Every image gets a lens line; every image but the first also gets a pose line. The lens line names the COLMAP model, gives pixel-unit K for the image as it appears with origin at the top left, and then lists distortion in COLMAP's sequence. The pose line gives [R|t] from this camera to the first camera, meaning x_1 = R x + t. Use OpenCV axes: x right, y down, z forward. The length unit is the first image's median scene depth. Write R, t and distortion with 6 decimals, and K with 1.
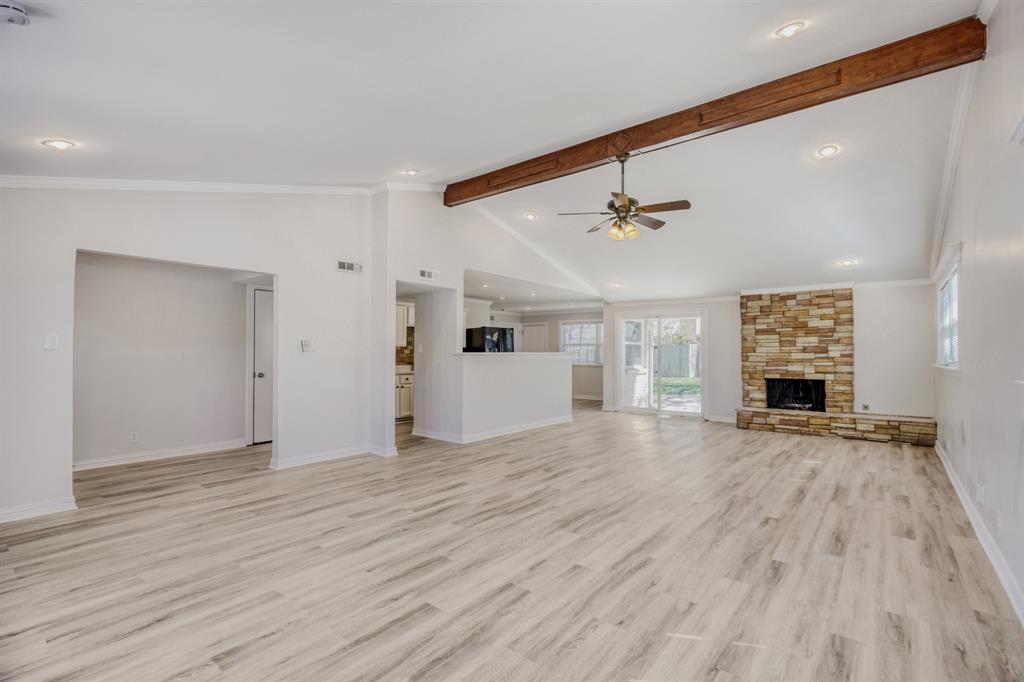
lens RADIAL K [[467.0, 0, 523.7], [0, 467.0, 350.9], [0, 0, 1]] dist [-0.001761, -0.000278]
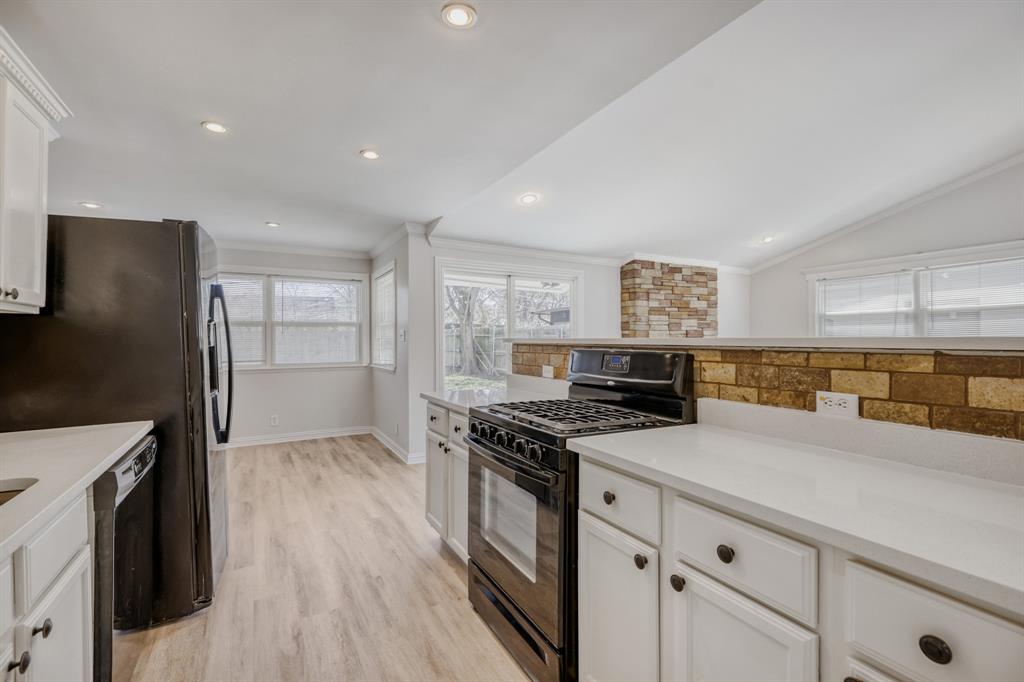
lens RADIAL K [[457.6, 0, 512.5], [0, 457.6, 333.0], [0, 0, 1]] dist [0.000941, 0.000153]
pose [[0.386180, 0.008695, 0.922382, -0.291574], [0.001653, 0.999947, -0.010119, 0.002740], [-0.922422, 0.005432, 0.386146, 1.004743]]
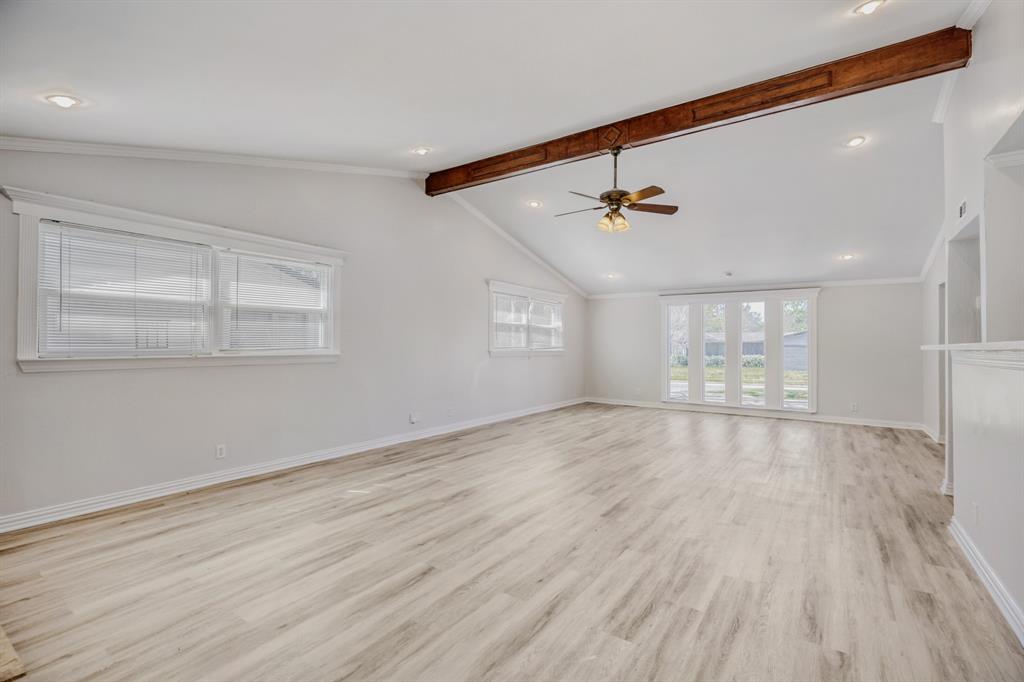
lens RADIAL K [[445.6, 0, 507.5], [0, 445.6, 329.1], [0, 0, 1]] dist [0.001216, 0.000016]
pose [[-0.998905, -0.017135, -0.043538, 0.351314], [-0.015517, 0.999186, -0.037229, 0.004432], [0.044140, -0.036513, -0.998358, 1.242262]]
